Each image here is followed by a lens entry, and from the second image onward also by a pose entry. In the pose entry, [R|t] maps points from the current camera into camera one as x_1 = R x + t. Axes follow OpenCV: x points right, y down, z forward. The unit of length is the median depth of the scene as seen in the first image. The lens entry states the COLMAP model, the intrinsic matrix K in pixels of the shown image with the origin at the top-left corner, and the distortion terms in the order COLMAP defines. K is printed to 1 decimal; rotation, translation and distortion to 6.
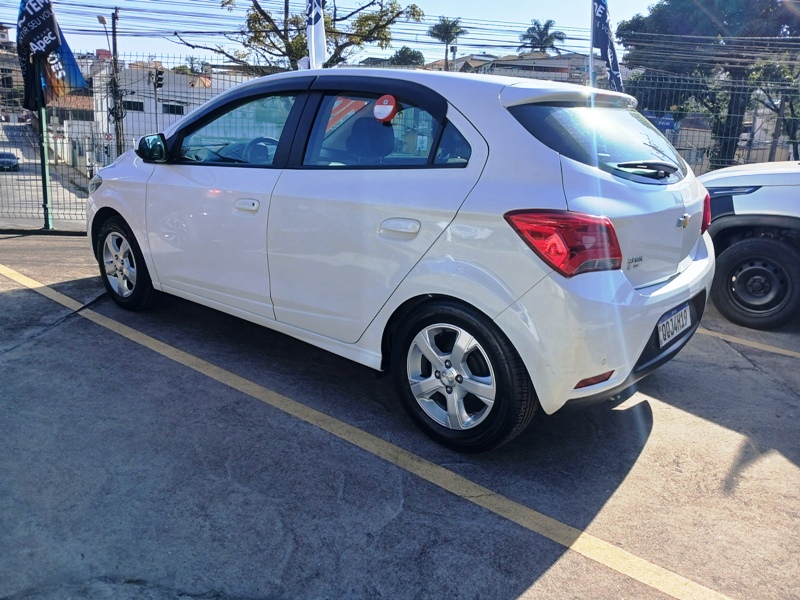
lens RADIAL K [[611.1, 0, 402.1], [0, 611.1, 291.8], [0, 0, 1]] dist [0.004208, -0.058369]
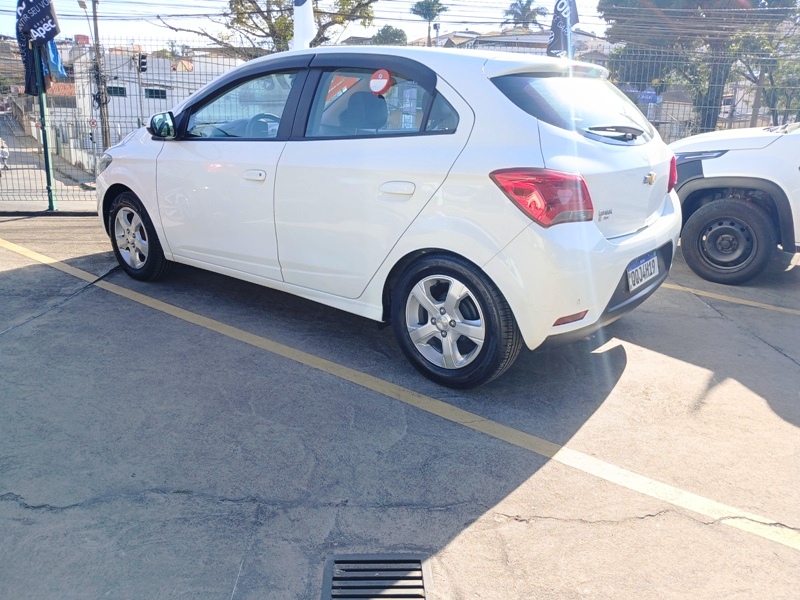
lens RADIAL K [[611.9, 0, 400.0], [0, 611.9, 300.0], [0, 0, 1]] dist [0.013631, -0.072189]
pose [[0.999529, -0.026790, 0.014996, -0.016569], [0.026154, 0.998813, 0.041092, 0.041852], [-0.016079, -0.040681, 0.999043, -0.106436]]
